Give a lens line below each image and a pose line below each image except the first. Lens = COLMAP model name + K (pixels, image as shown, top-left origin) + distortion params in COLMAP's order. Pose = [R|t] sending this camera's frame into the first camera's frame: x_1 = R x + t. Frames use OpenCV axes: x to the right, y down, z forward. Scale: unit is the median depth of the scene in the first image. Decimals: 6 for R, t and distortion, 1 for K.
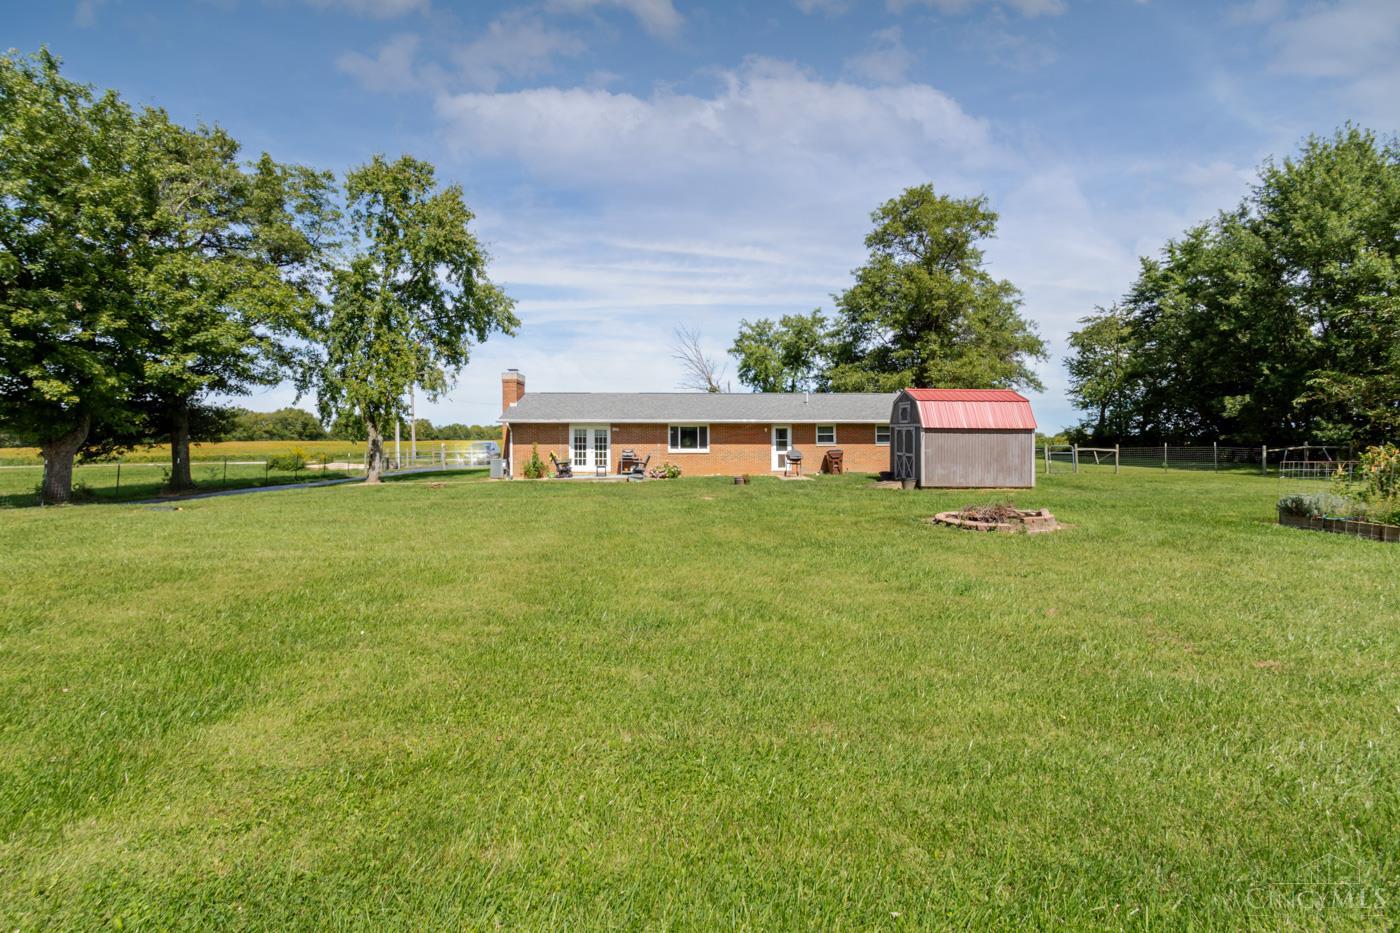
lens RADIAL K [[616.1, 0, 700.0], [0, 616.1, 439.9], [0, 0, 1]] dist [-0.028815, -0.000069]
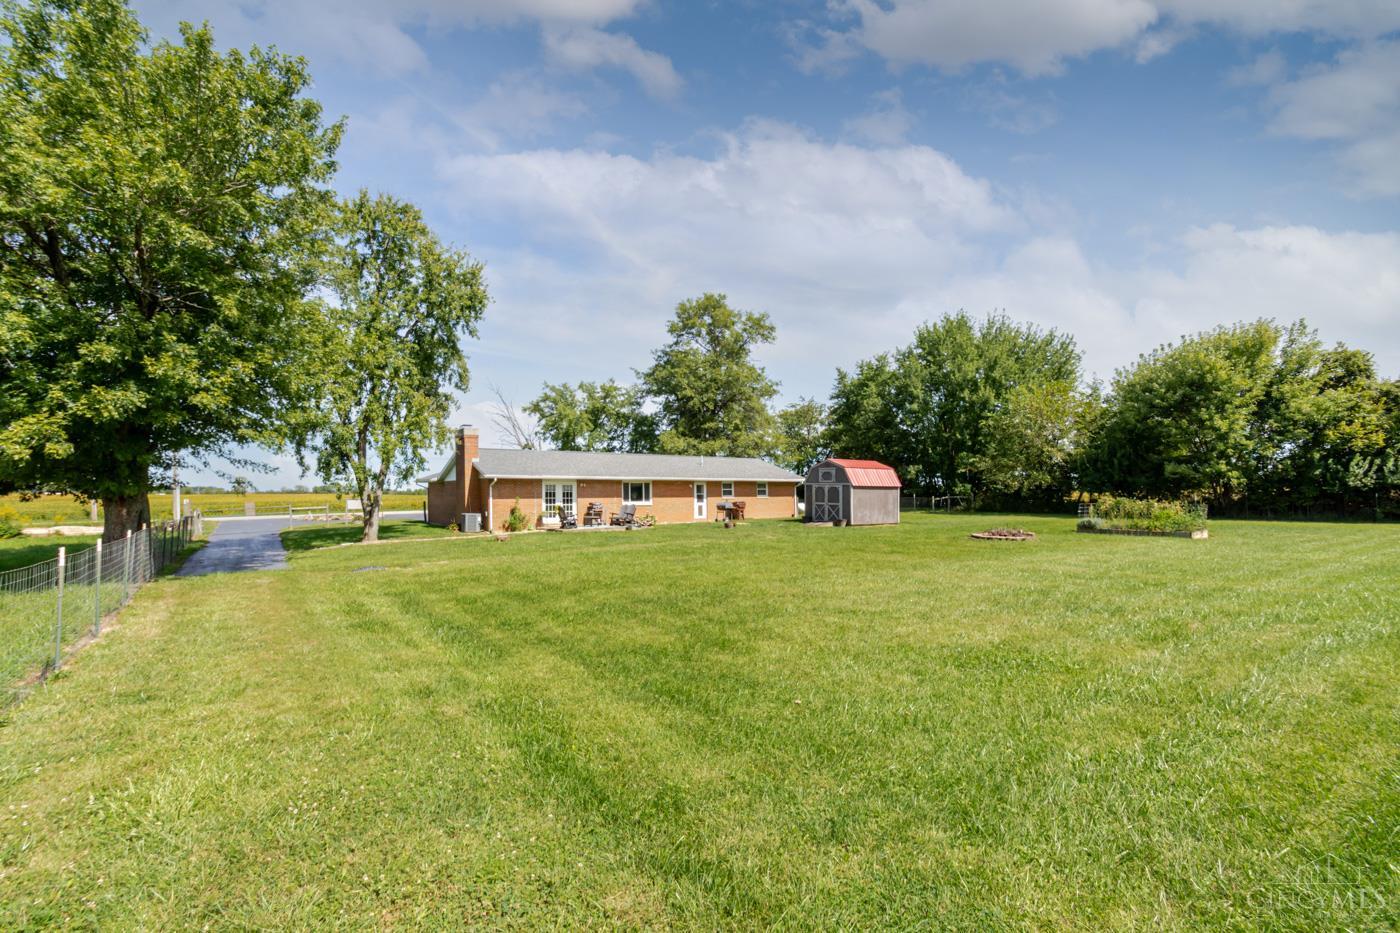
lens RADIAL K [[616.7, 0, 635.3], [0, 616.7, 491.1], [0, 0, 1]] dist [-0.000552, -0.000058]
pose [[0.844818, -0.000699, 0.535053, -0.650949], [0.001358, 0.999999, -0.000838, -0.004710], [-0.535052, 0.001434, 0.844818, 0.001039]]
